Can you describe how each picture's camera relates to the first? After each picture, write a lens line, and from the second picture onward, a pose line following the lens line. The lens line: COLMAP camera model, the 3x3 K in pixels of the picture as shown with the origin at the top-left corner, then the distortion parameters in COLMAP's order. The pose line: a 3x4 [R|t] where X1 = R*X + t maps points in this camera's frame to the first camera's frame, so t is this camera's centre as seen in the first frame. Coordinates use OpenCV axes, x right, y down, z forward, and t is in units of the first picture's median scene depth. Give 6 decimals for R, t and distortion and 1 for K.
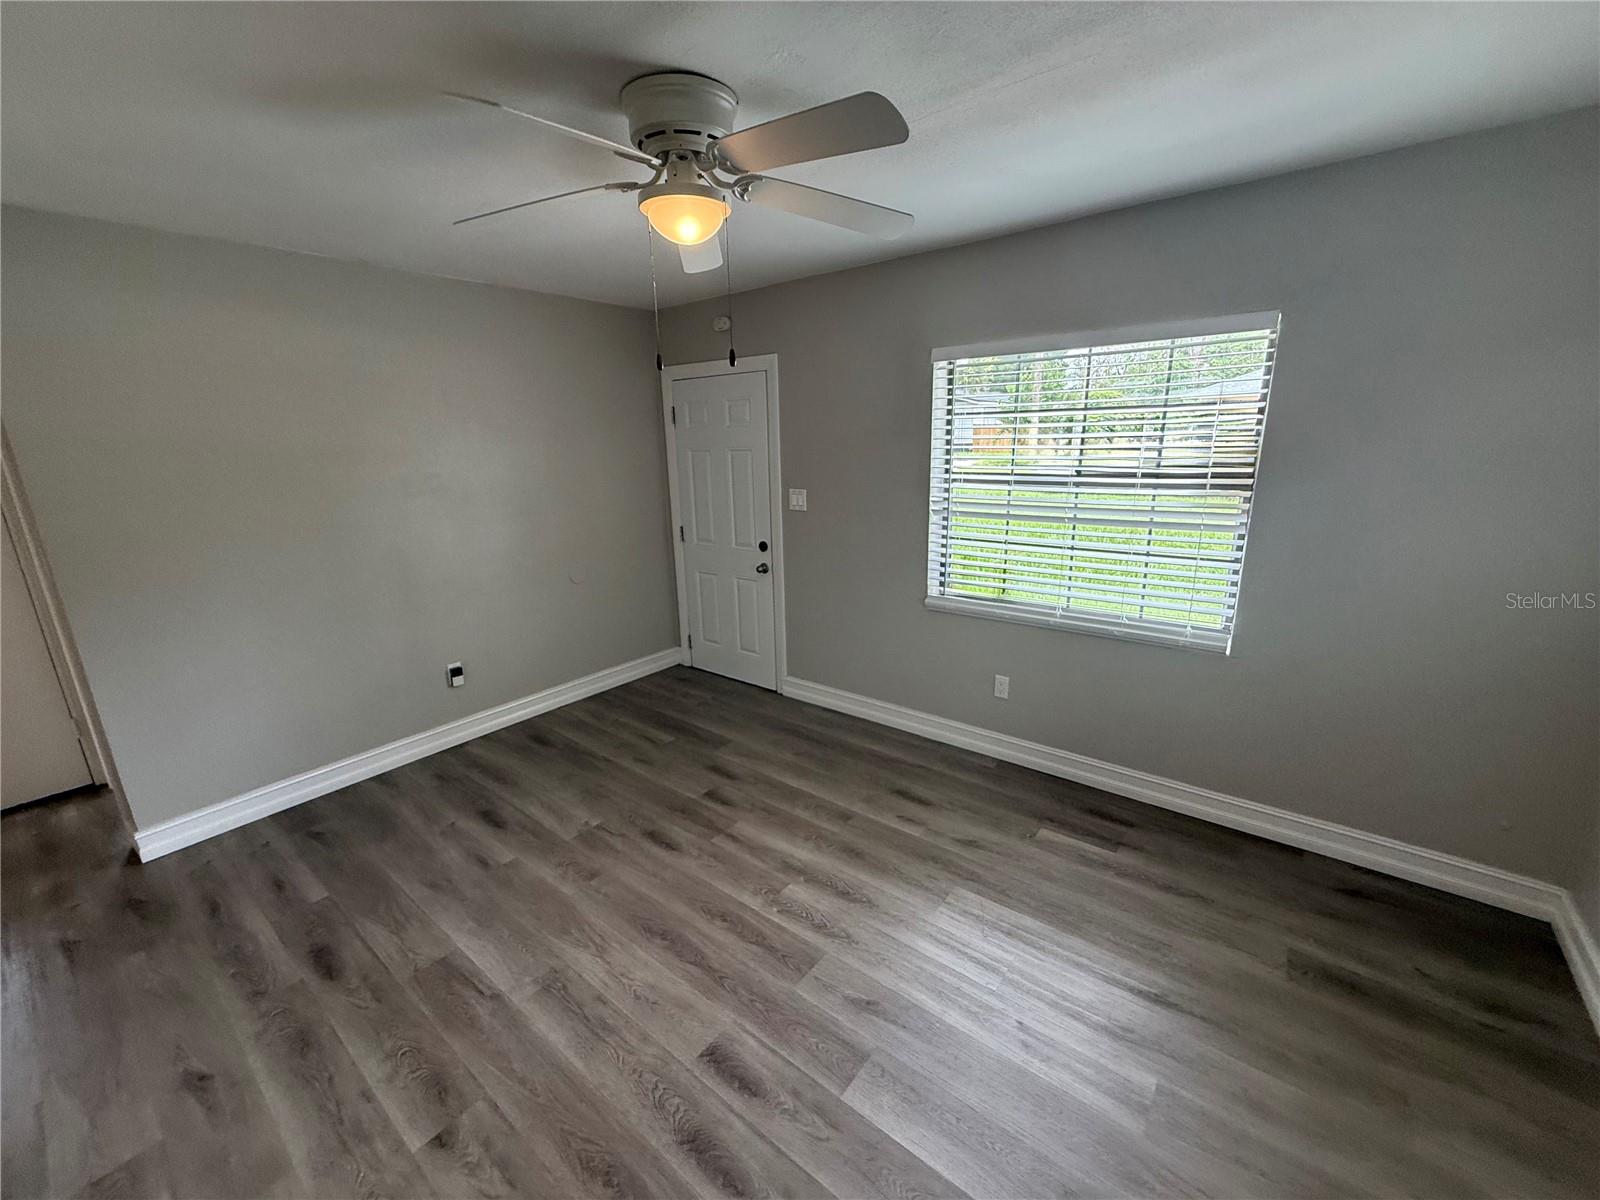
lens RADIAL K [[640.8, 0, 798.0], [0, 640.8, 596.7], [0, 0, 1]] dist [0.002248, 0.000689]
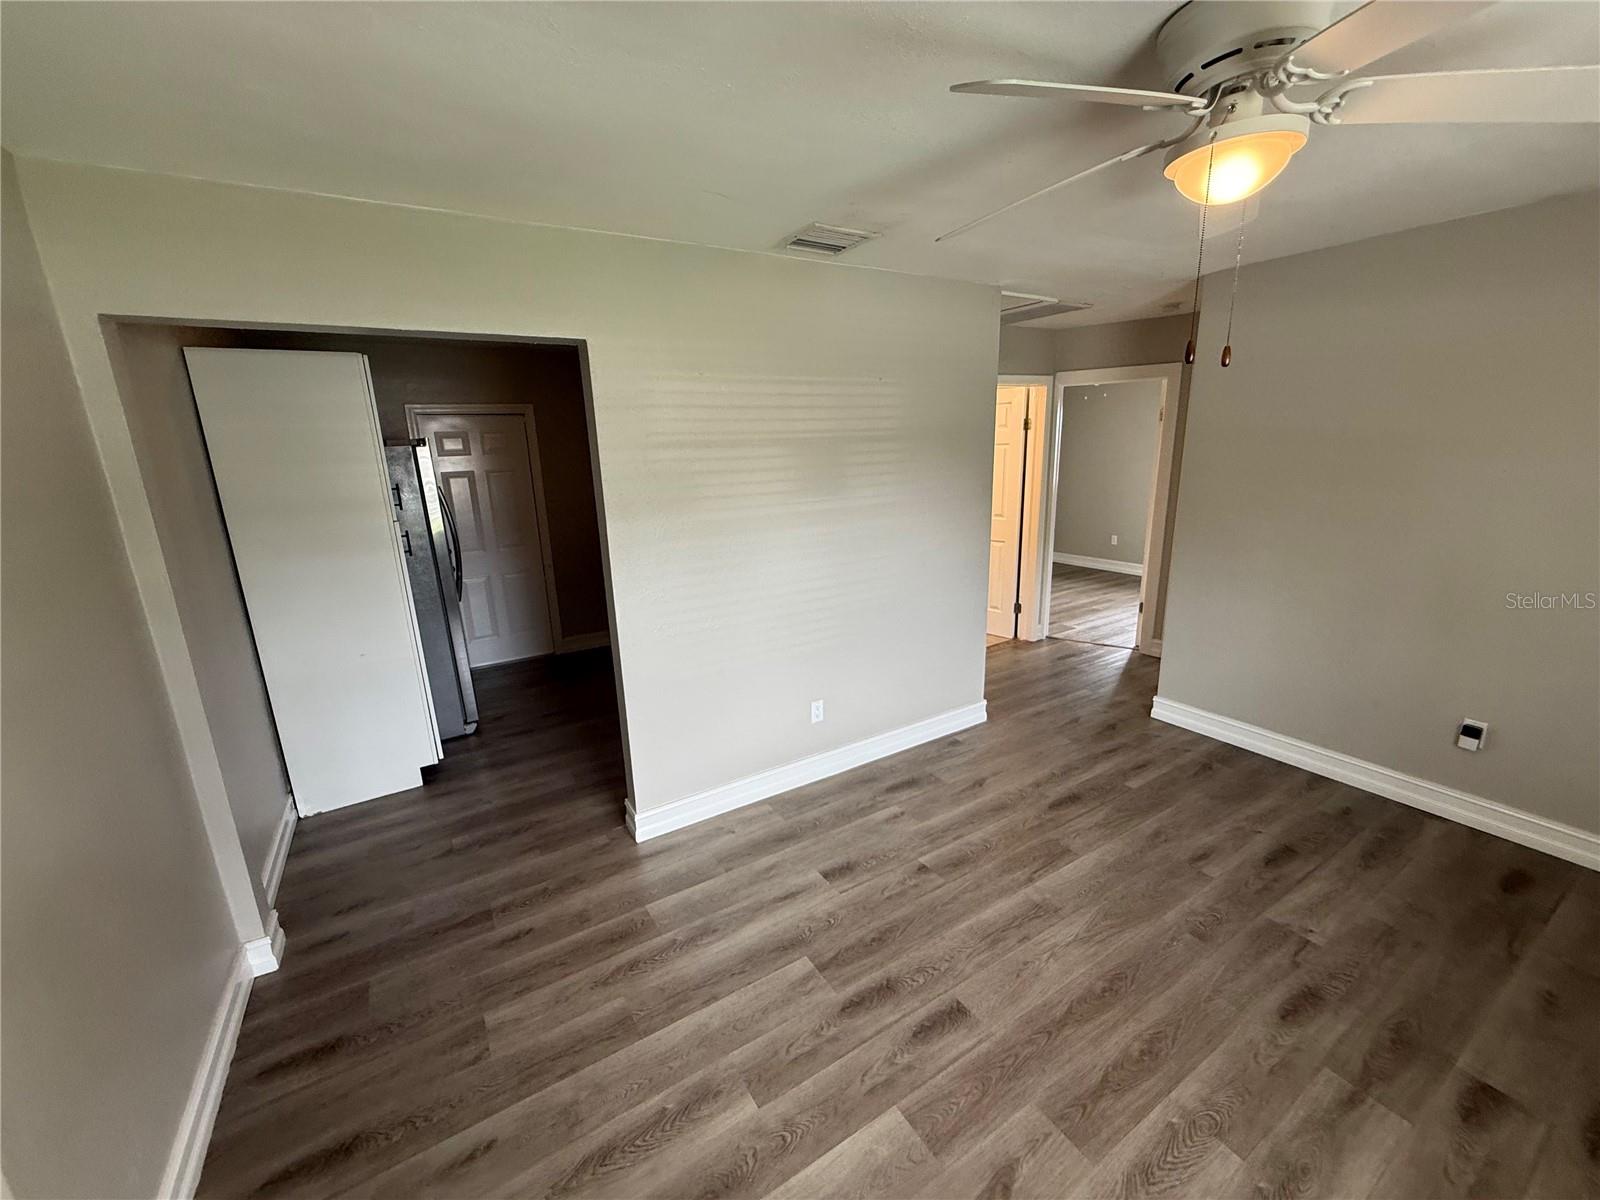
lens RADIAL K [[640.8, 0, 793.4], [0, 640.8, 608.8], [0, 0, 1]] dist [0.002248, 0.000689]
pose [[-0.337999, 0.274691, -0.900168, 0.559422], [-0.195718, 0.915033, 0.352716, -0.184971], [0.920571, 0.295397, -0.255518, 0.595727]]
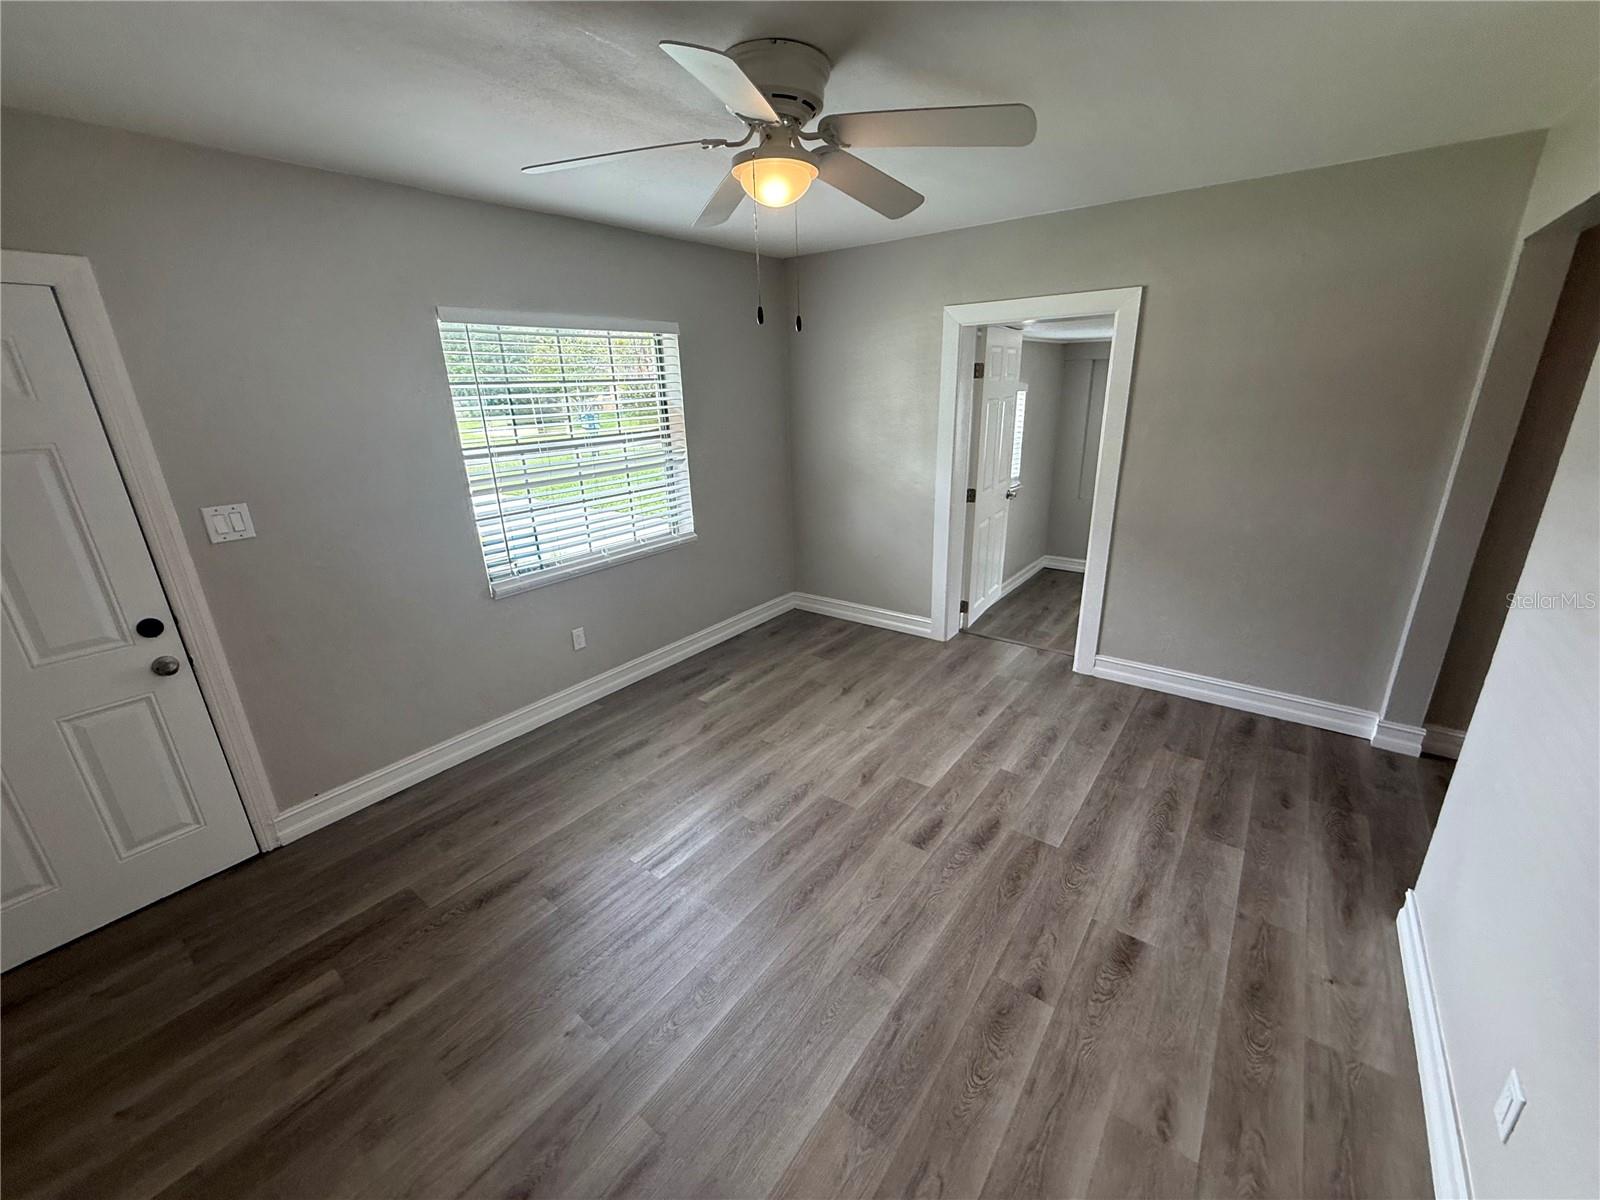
lens RADIAL K [[640.8, 0, 794.4], [0, 640.8, 598.5], [0, 0, 1]] dist [0.002248, 0.000689]
pose [[-0.019934, -0.290858, 0.956559, -0.944122], [0.279301, 0.917038, 0.284661, -0.172555], [-0.959997, 0.272842, 0.062957, 0.749922]]
